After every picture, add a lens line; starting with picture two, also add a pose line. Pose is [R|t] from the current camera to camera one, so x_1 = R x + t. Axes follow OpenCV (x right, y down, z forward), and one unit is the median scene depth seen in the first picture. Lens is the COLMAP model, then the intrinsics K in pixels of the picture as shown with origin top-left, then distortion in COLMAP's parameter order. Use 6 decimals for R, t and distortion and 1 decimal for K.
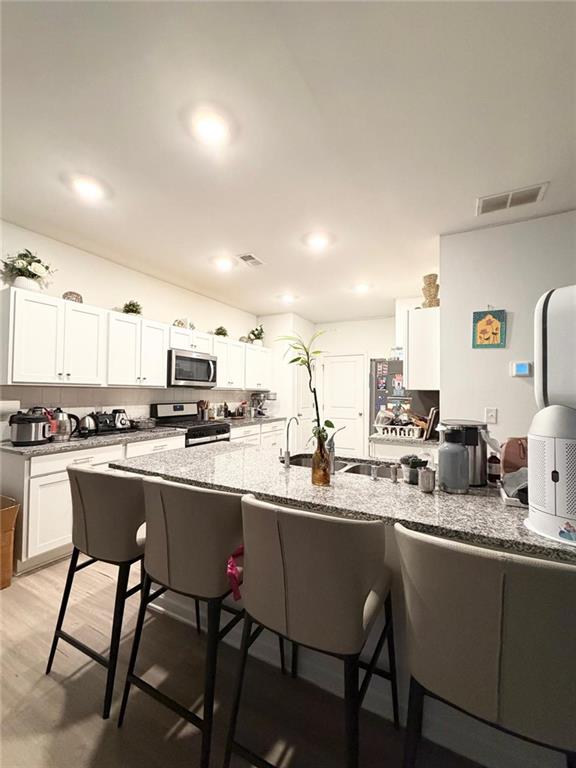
lens RADIAL K [[305.6, 0, 288.0], [0, 305.6, 384.0], [0, 0, 1]] dist [0.000347, -0.000182]
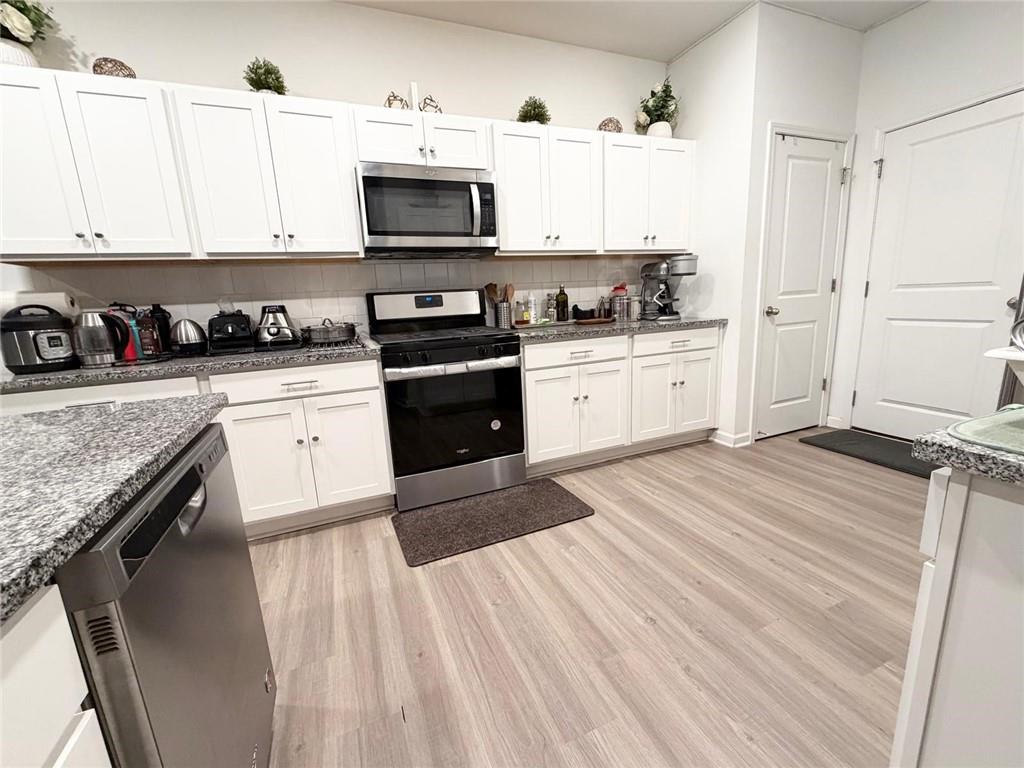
lens RADIAL K [[426.0, 0, 512.0], [0, 426.0, 384.0], [0, 0, 1]] dist [0.010492, -0.000169]
pose [[0.781774, 0.070500, -0.619563, 0.155642], [0.080396, 0.973900, 0.212264, 0.066965], [0.618357, -0.215753, 0.755702, 0.498879]]
